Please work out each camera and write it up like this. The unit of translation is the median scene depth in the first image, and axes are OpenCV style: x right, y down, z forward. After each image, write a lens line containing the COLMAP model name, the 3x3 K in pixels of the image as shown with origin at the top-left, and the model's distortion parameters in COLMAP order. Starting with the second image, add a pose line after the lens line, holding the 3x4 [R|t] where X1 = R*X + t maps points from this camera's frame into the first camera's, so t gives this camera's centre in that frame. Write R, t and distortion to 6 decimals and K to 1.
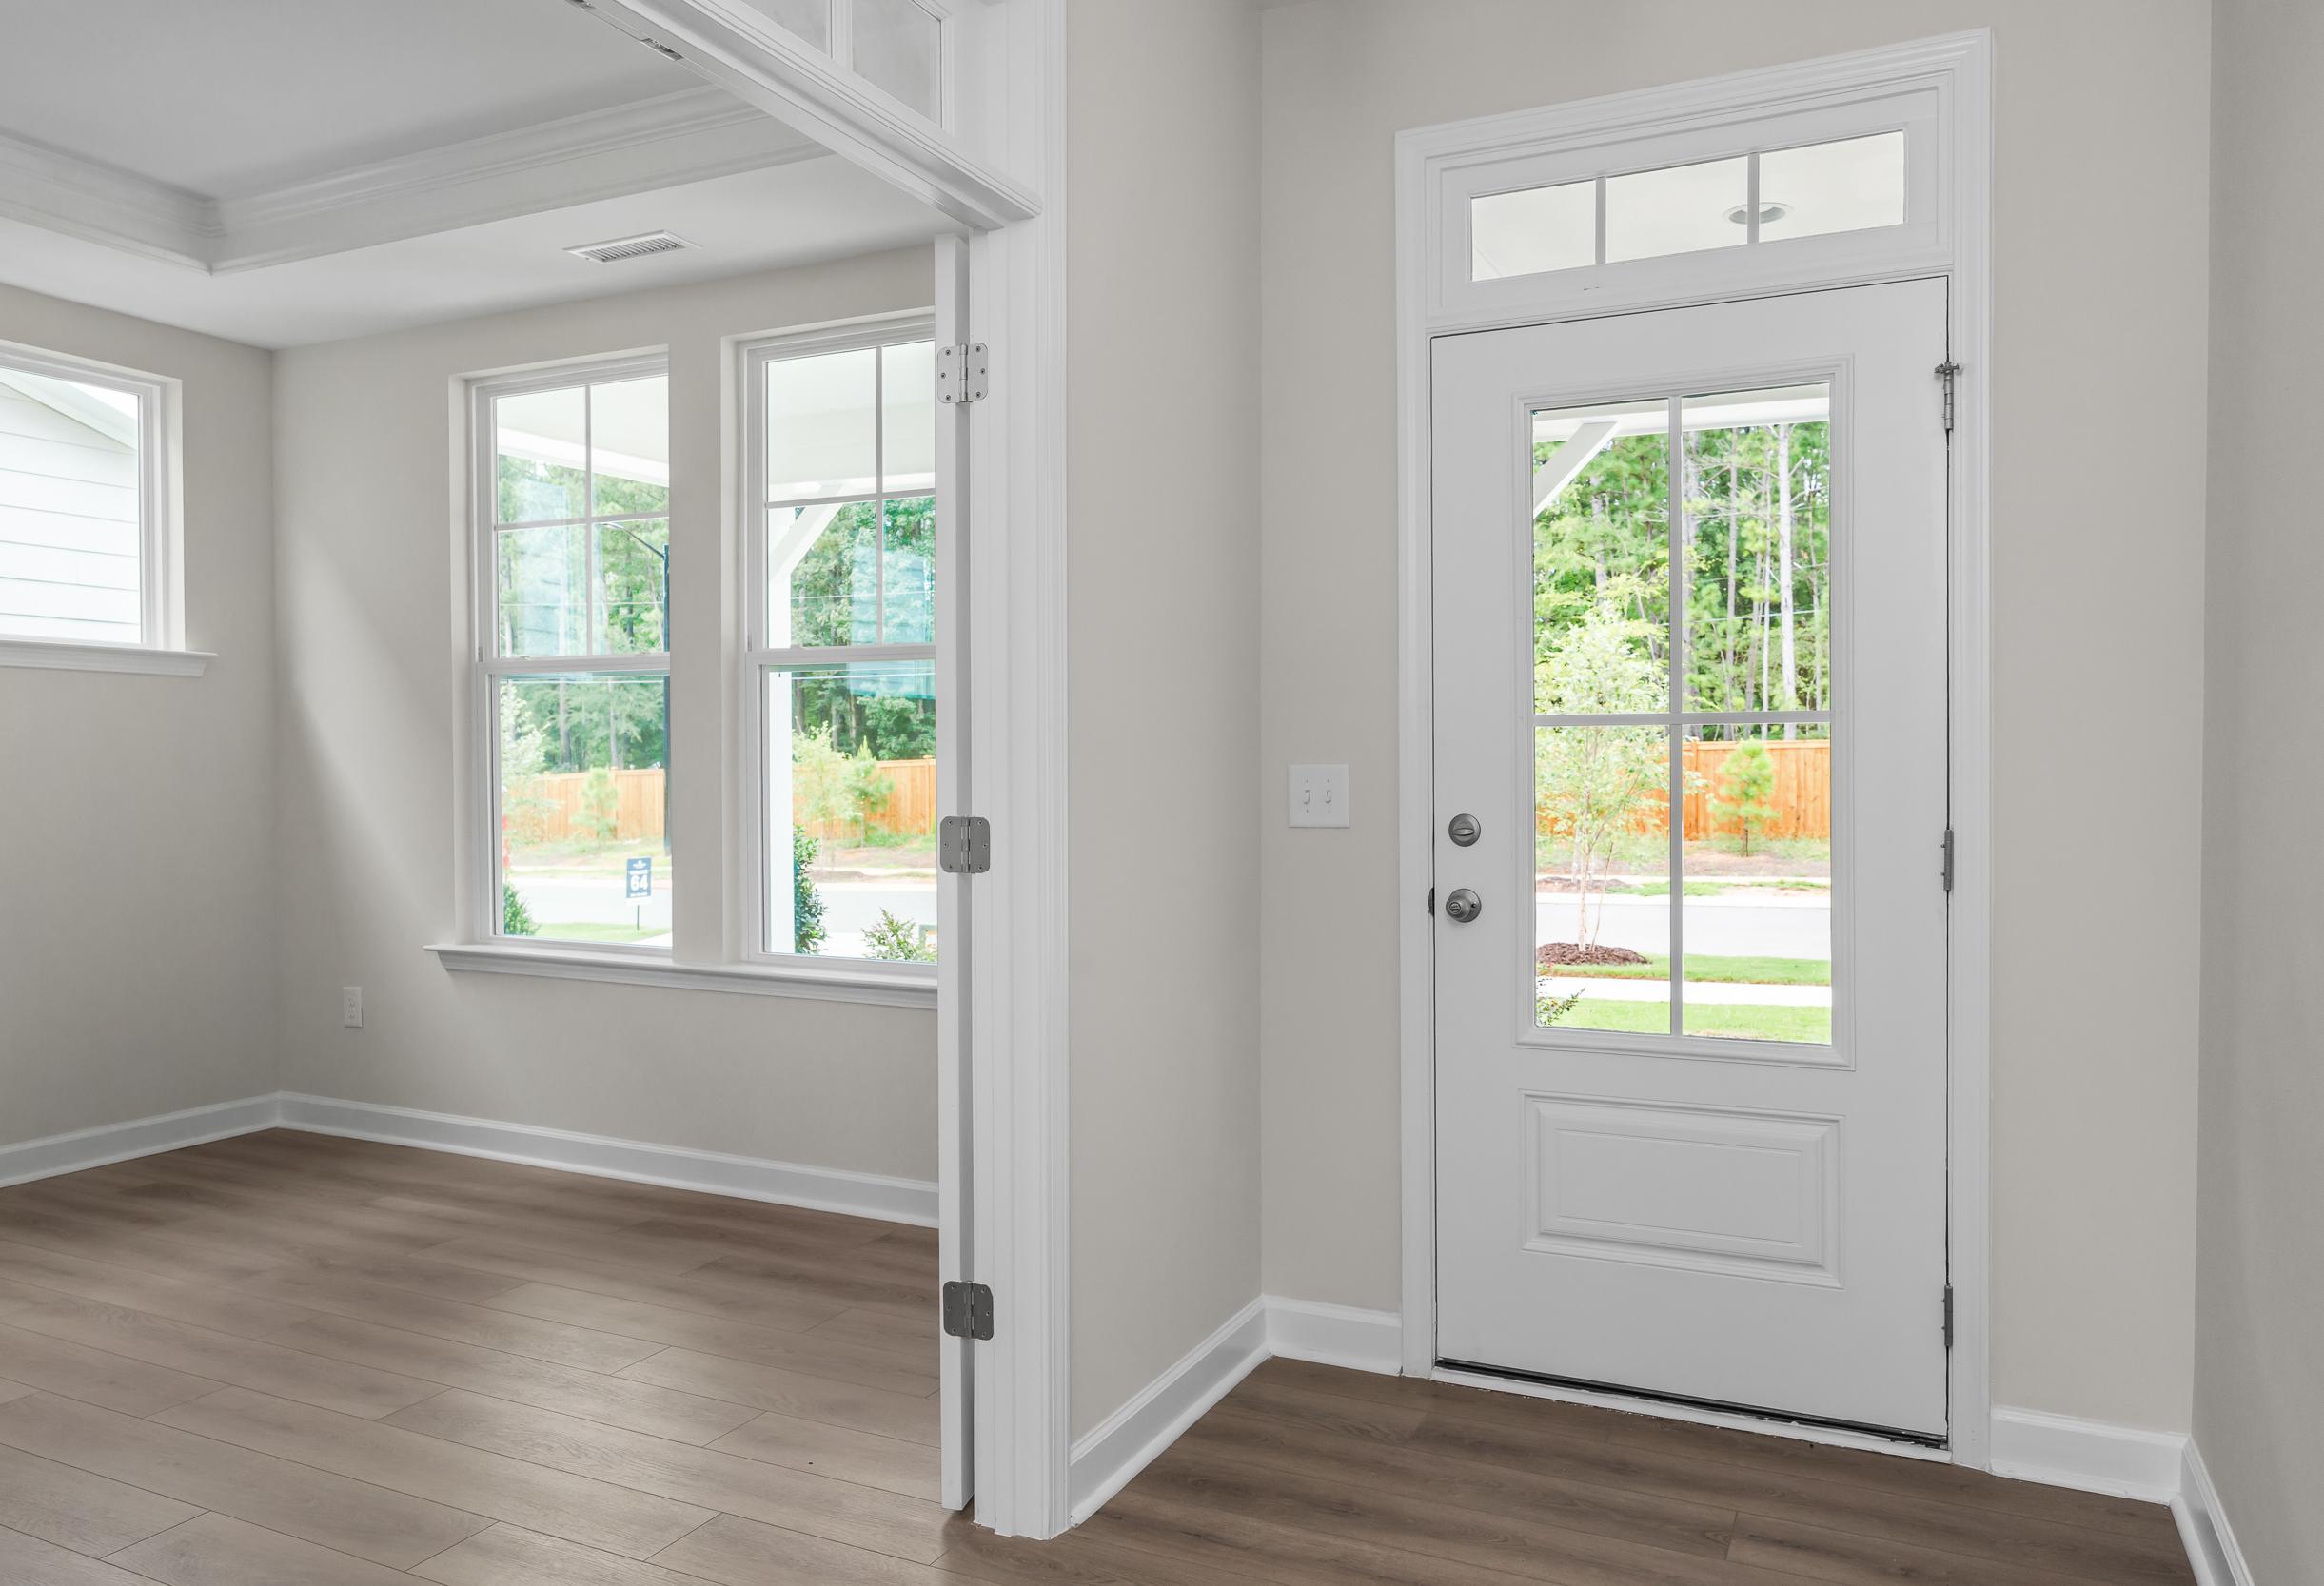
lens RADIAL K [[1579.9, 0, 1157.6], [0, 1579.9, 770.9], [0, 0, 1]] dist [-0.047730, 0.000326]
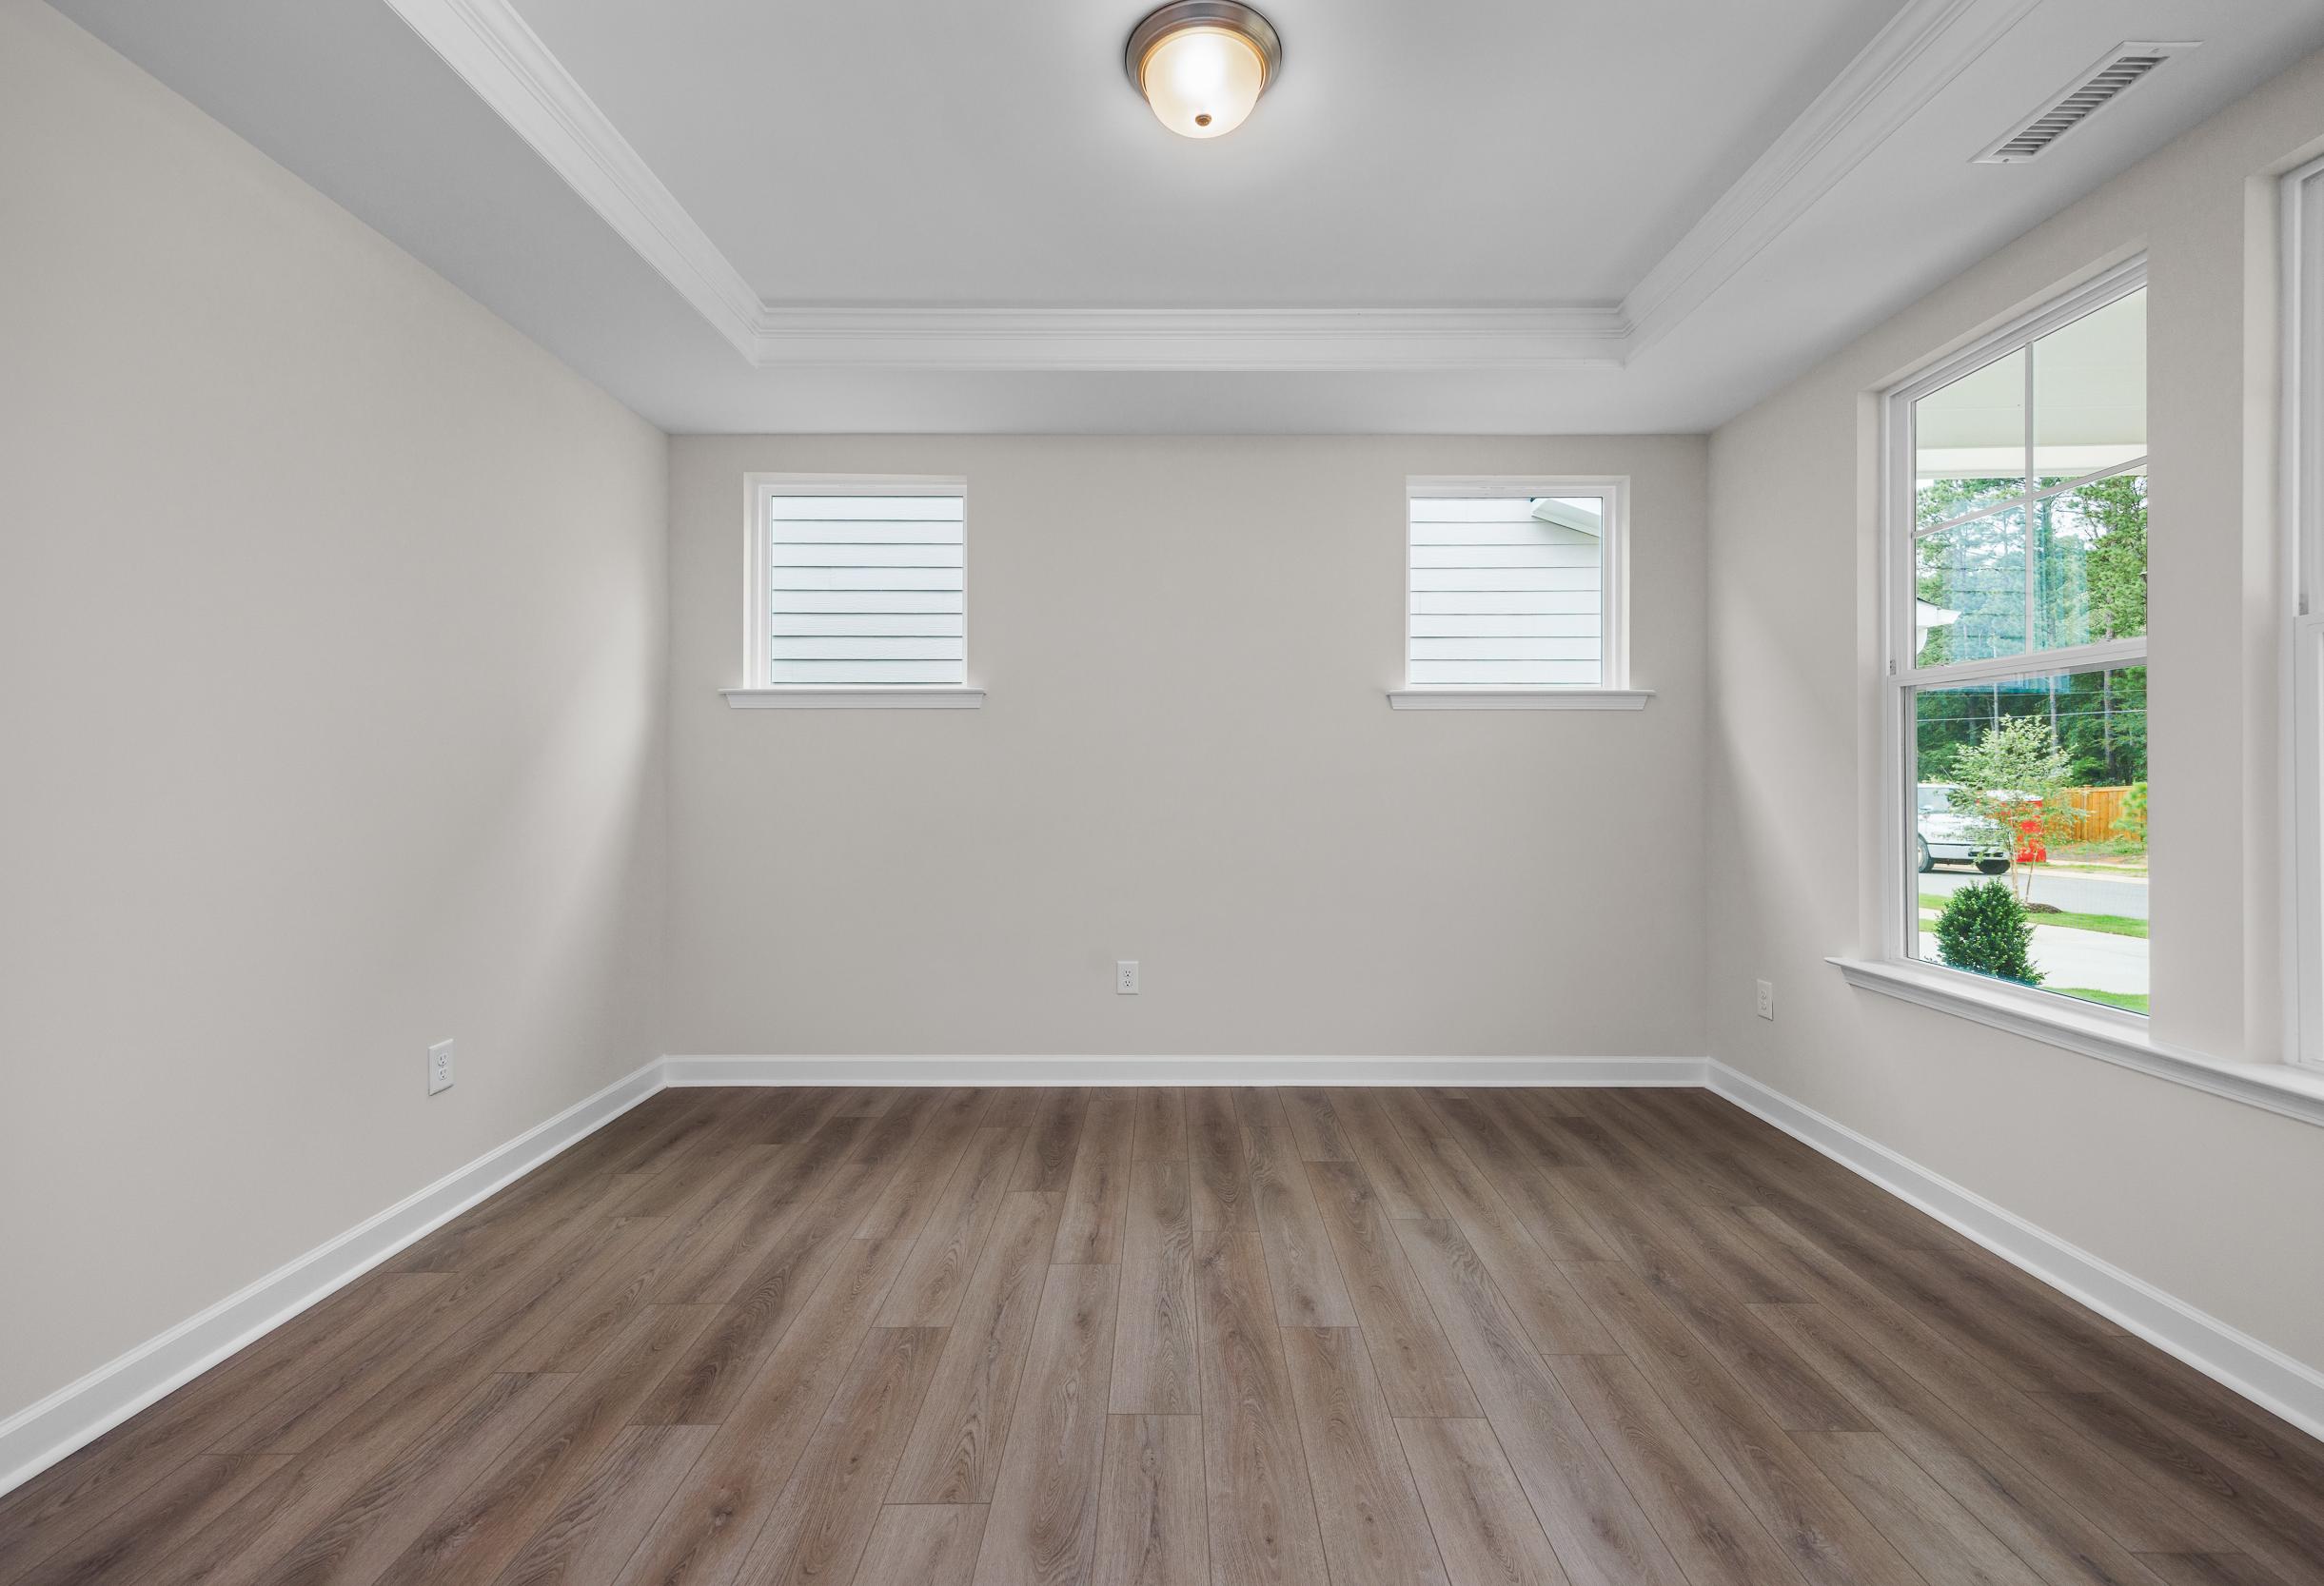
lens RADIAL K [[986.8, 0, 1168.8], [0, 986.8, 783.9], [0, 0, 1]] dist [0.013592, -0.000607]
pose [[0.438971, 0.000960, -0.898501, -0.071212], [-0.000986, 0.999999, 0.000586, -0.001025], [0.898501, 0.000629, 0.438972, 0.311824]]
